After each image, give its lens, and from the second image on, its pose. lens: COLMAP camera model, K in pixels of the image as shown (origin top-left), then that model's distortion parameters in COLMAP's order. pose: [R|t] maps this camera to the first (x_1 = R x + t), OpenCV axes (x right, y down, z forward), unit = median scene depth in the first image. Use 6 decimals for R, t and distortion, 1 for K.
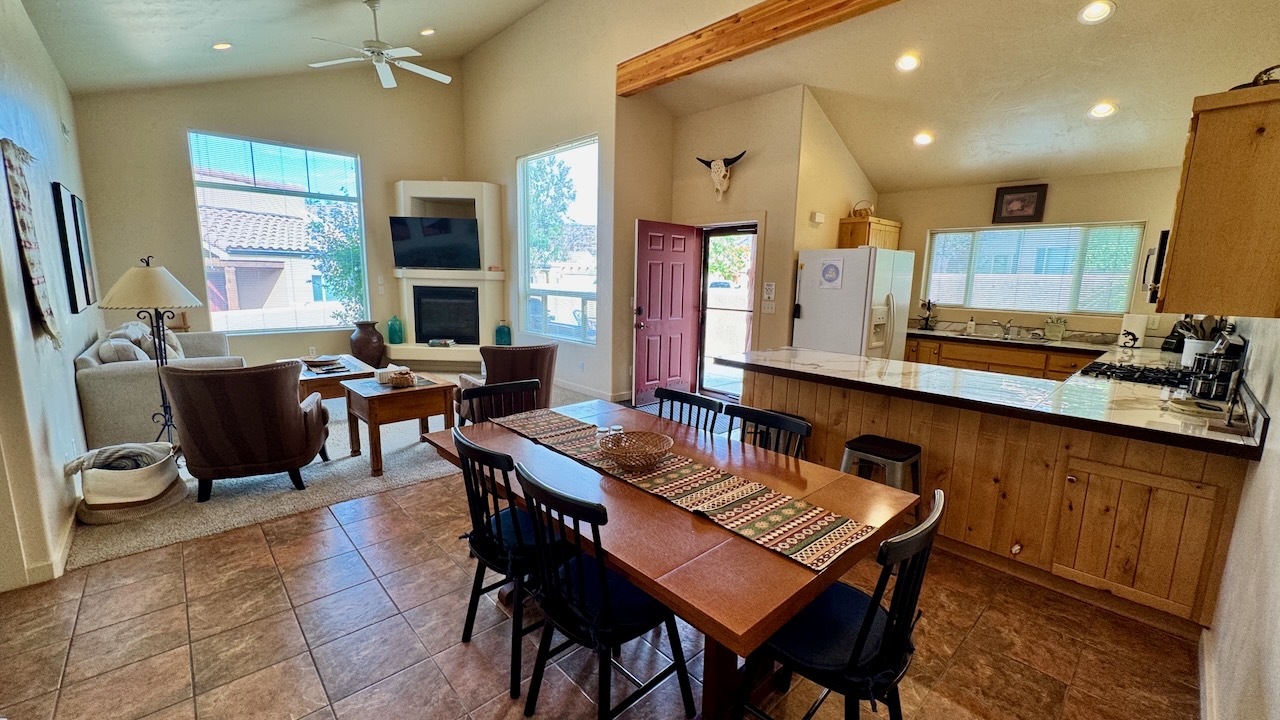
lens RADIAL K [[510.8, 0, 641.1], [0, 510.8, 361.5], [0, 0, 1]] dist [-0.002822, 0.000590]
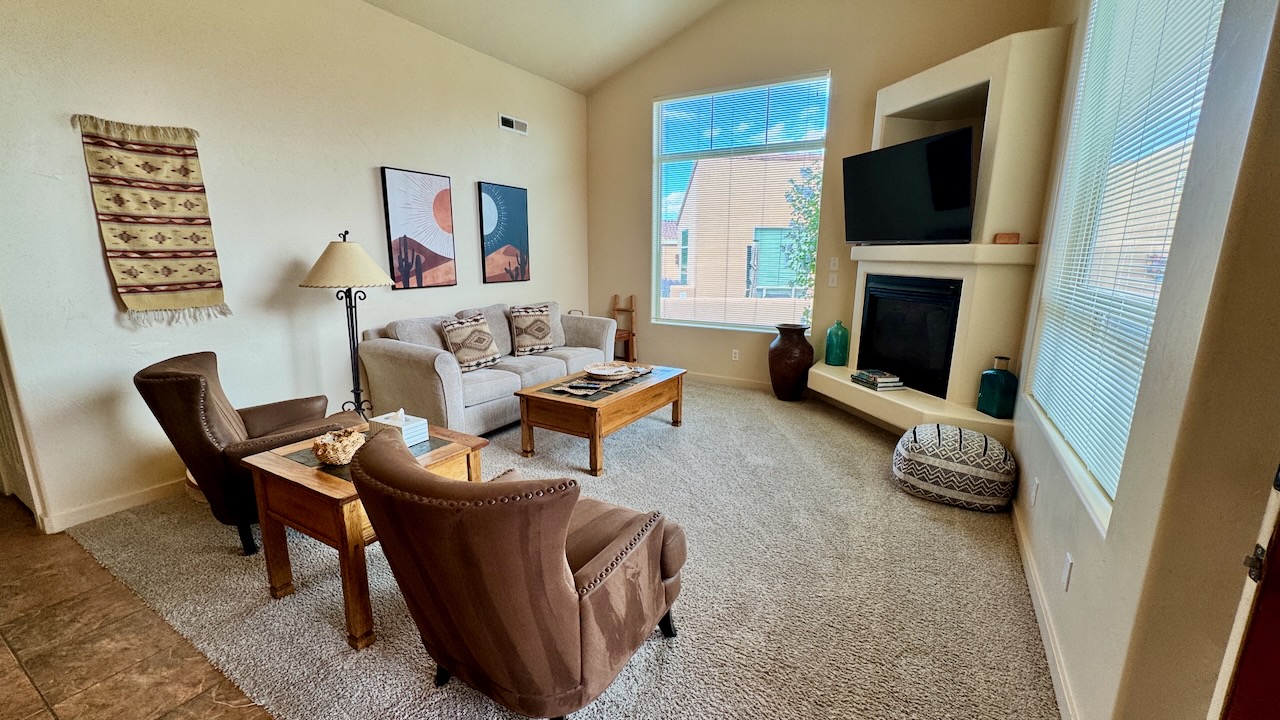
lens RADIAL K [[510.8, 0, 641.0], [0, 510.8, 364.5], [0, 0, 1]] dist [-0.002822, 0.000590]
pose [[0.290507, 0.183609, -0.939092, 0.063700], [-0.161273, 0.976773, 0.141086, -0.119100], [0.943184, 0.110464, 0.313370, 0.793076]]
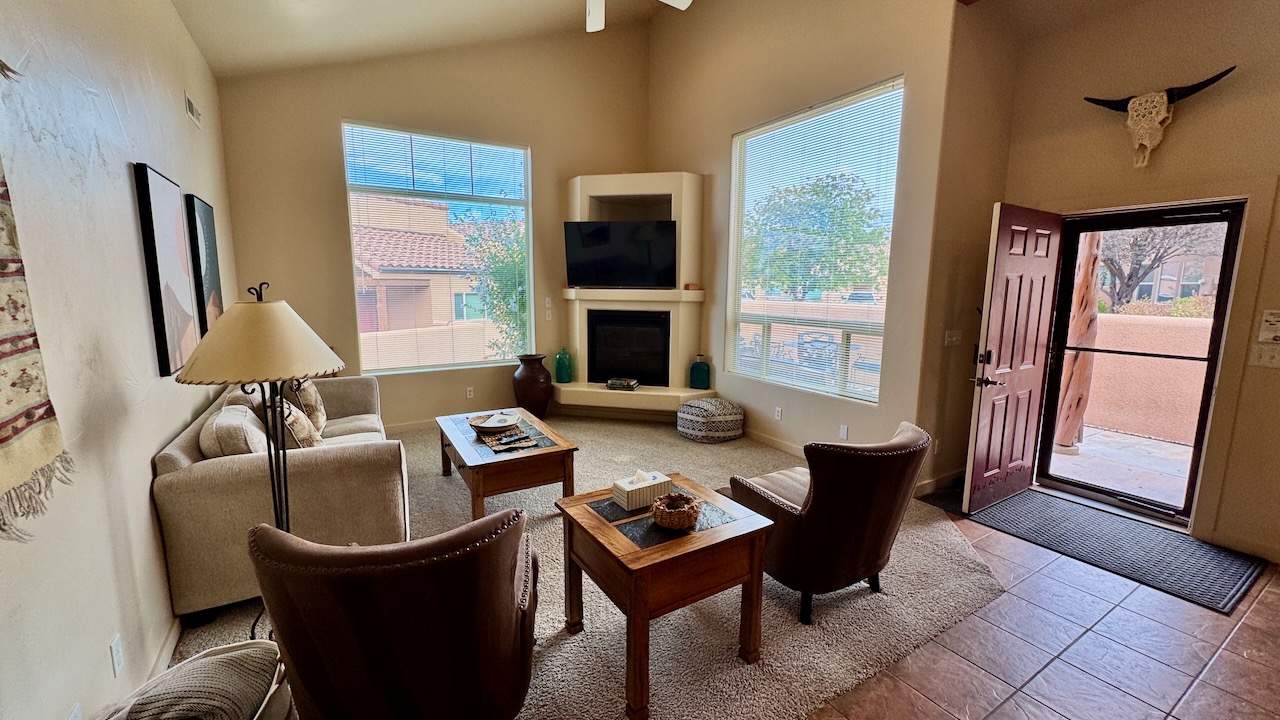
lens RADIAL K [[510.8, 0, 641.1], [0, 510.8, 360.3], [0, 0, 1]] dist [-0.002822, 0.000590]
pose [[0.979790, 0.015709, -0.199410, -0.284226], [-0.020406, 0.999560, -0.021521, -0.075473], [0.198984, 0.025155, 0.979680, 0.342792]]
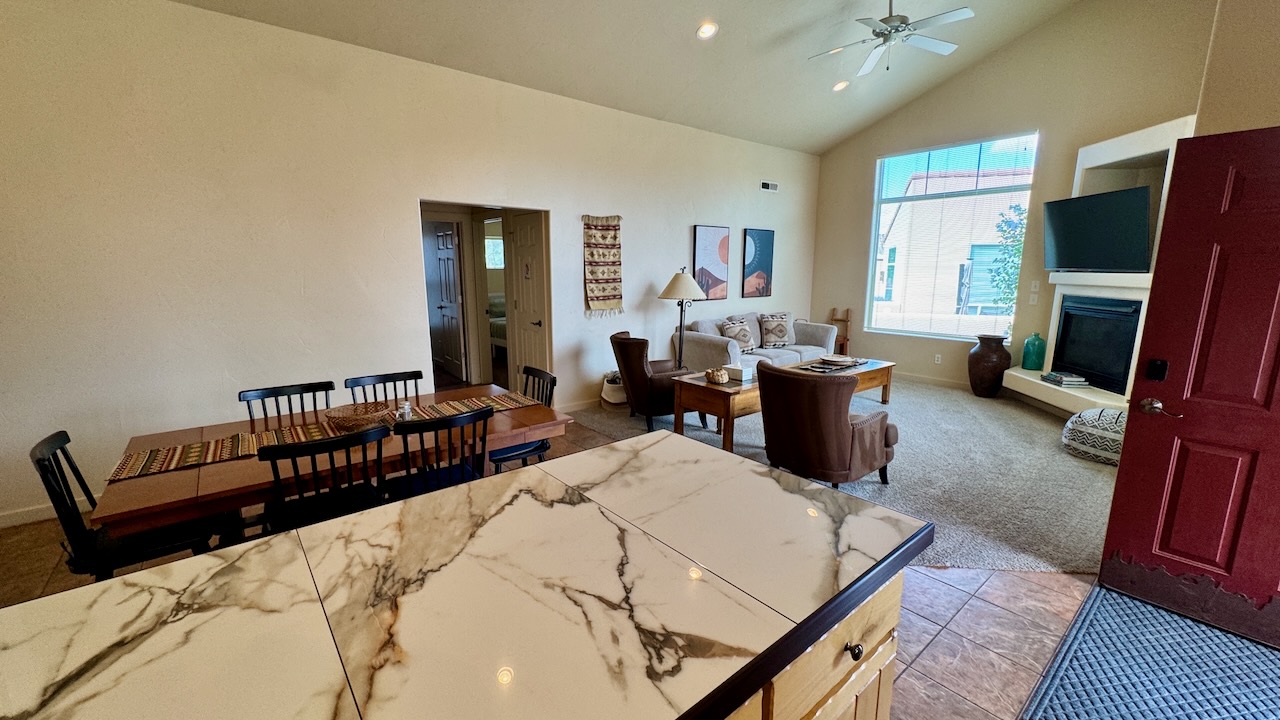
lens RADIAL K [[510.8, 0, 640.0], [0, 510.8, 362.2], [0, 0, 1]] dist [-0.002822, 0.000590]
pose [[-0.065671, 0.161573, -0.984673, 0.425974], [-0.170039, 0.970558, 0.170598, -0.105761], [0.983247, 0.178636, -0.036263, 0.622797]]
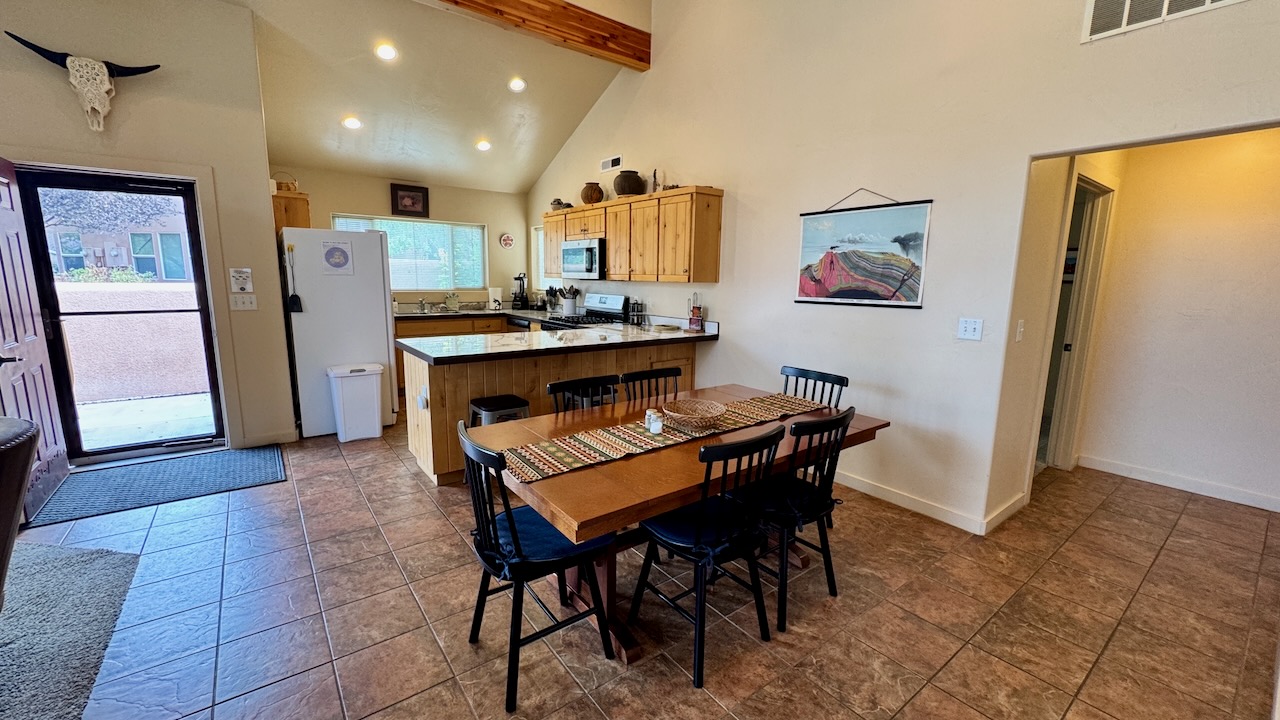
lens RADIAL K [[510.8, 0, 641.4], [0, 510.8, 360.7], [0, 0, 1]] dist [-0.002822, 0.000590]
pose [[0.097281, -0.184835, 0.977943, -0.422336], [0.150688, 0.974011, 0.169102, -0.060592], [-0.983783, 0.130914, 0.122605, 0.349902]]
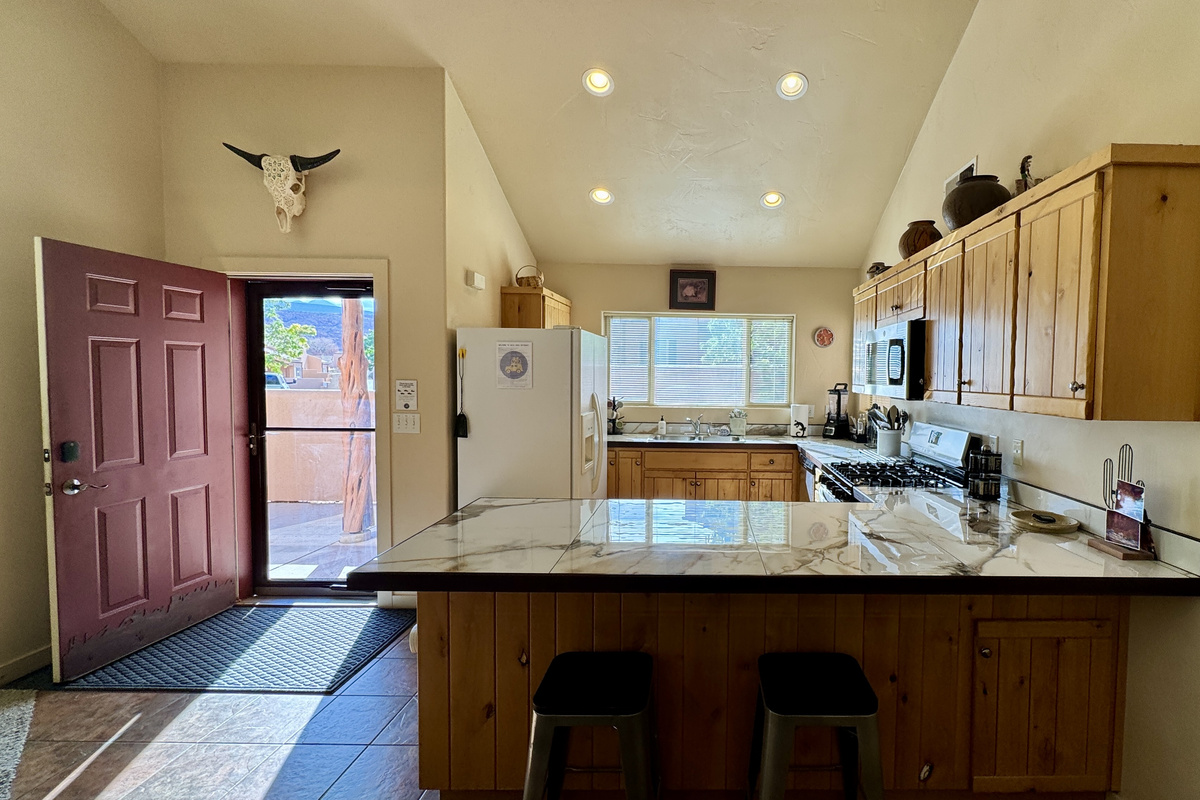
lens RADIAL K [[568.5, 0, 711.2], [0, 568.5, 400.9], [0, 0, 1]] dist [-0.000722, 0.002194]
pose [[0.675263, -0.046410, 0.736116, 0.006954], [0.123035, 0.991123, -0.050376, -0.053719], [-0.727243, 0.124585, 0.674979, 0.298984]]
